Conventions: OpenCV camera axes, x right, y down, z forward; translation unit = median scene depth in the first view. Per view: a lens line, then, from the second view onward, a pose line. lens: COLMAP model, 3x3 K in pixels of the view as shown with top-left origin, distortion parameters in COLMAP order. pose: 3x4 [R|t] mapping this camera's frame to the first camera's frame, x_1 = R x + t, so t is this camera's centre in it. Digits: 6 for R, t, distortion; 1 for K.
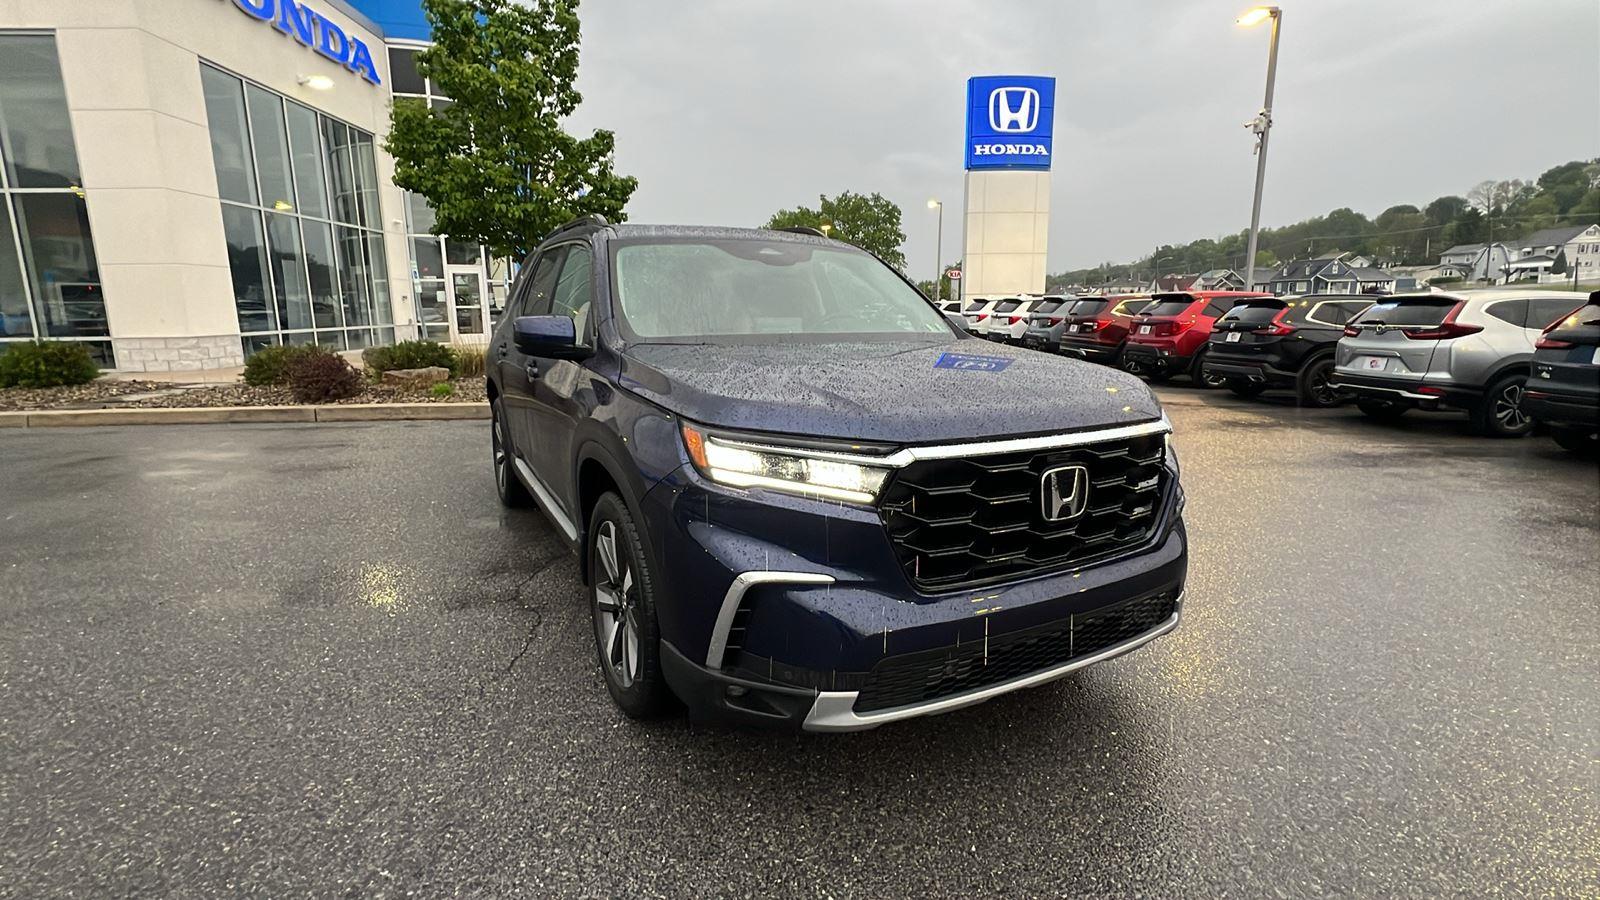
lens RADIAL K [[733.2, 0, 797.0], [0, 733.2, 449.7], [0, 0, 1]] dist [-0.000223, -0.000133]
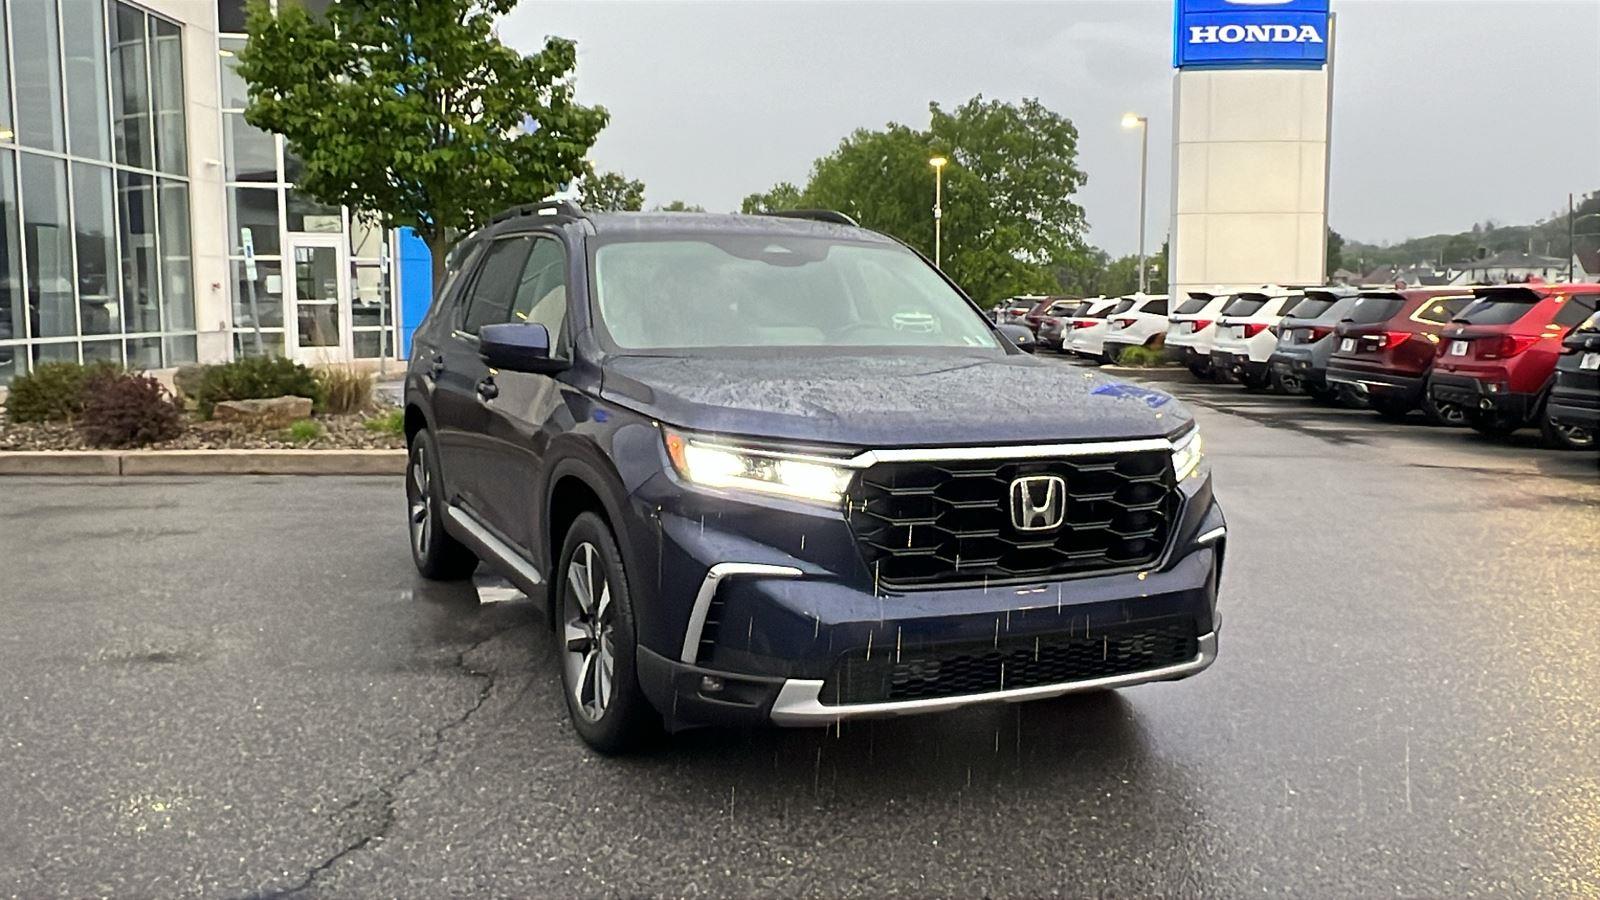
lens RADIAL K [[1387.9, 0, 800.0], [0, 1387.9, 450.0], [0, 0, 1]] dist [0.002459, 0.002045]
pose [[0.997955, 0.012228, -0.062745, 0.031192], [-0.017594, 0.996167, -0.085685, 0.031083], [0.061457, 0.086614, 0.994345, -0.184953]]
